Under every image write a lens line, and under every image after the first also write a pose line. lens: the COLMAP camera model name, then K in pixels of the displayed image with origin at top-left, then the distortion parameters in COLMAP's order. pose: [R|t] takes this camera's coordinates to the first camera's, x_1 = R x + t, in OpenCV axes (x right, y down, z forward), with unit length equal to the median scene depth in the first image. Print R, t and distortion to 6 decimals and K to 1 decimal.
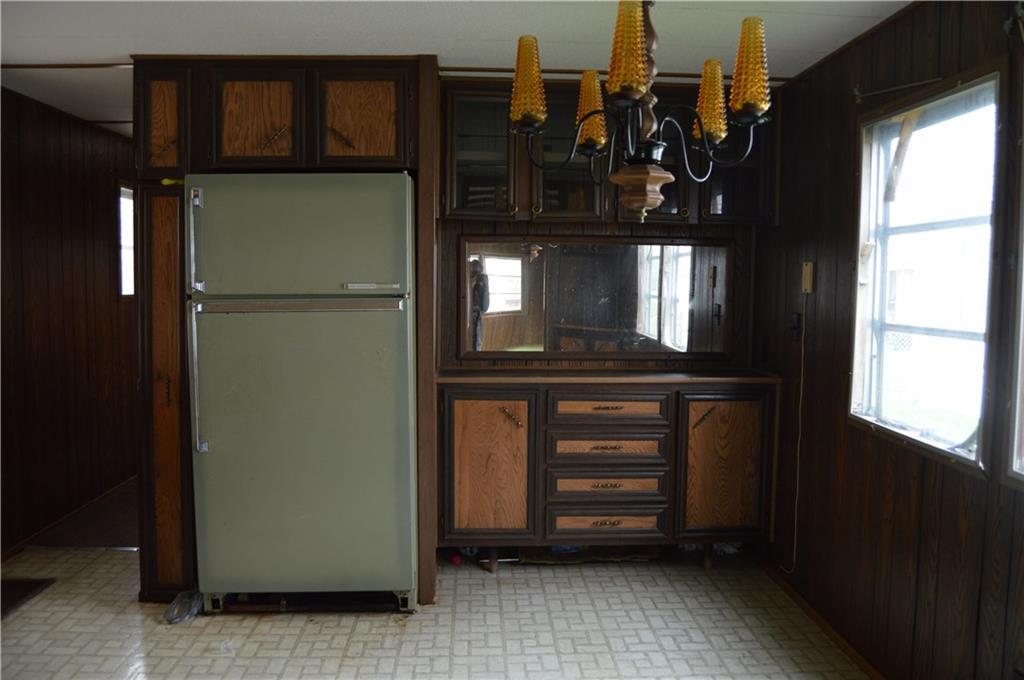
lens RADIAL K [[845.6, 0, 512.4], [0, 845.6, 339.1], [0, 0, 1]] dist [-0.085119, 0.017395]
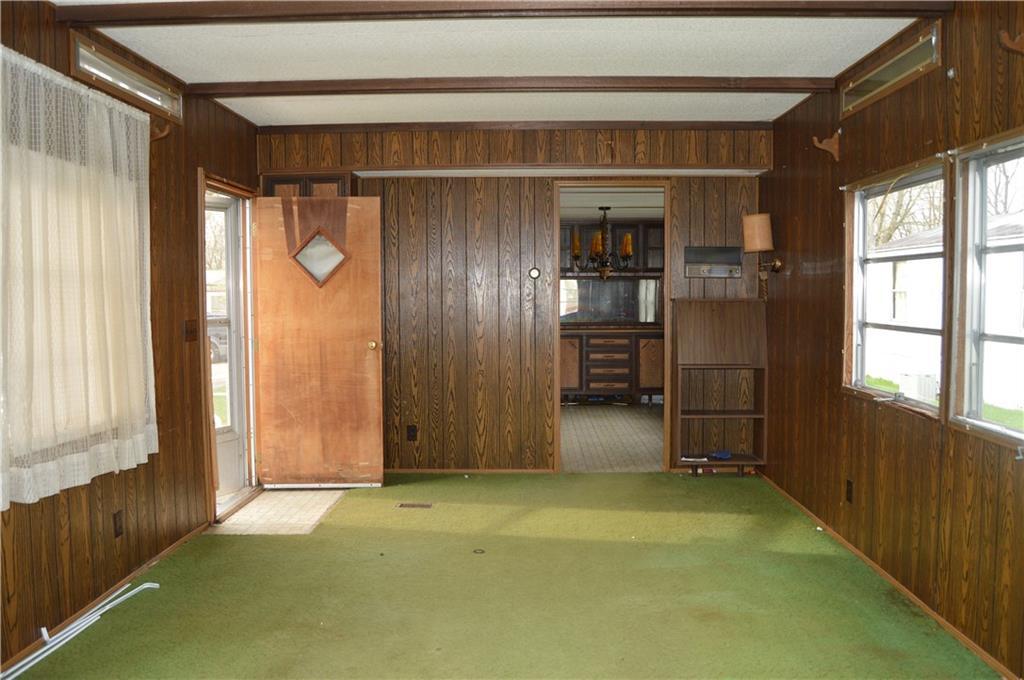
lens RADIAL K [[845.6, 0, 511.9], [0, 845.6, 341.1], [0, 0, 1]] dist [-0.085119, 0.017395]
pose [[0.982755, -0.016961, -0.184133, 0.289314], [0.011469, 0.999458, -0.030850, 0.150809], [0.184556, 0.028206, 0.982417, -1.606127]]
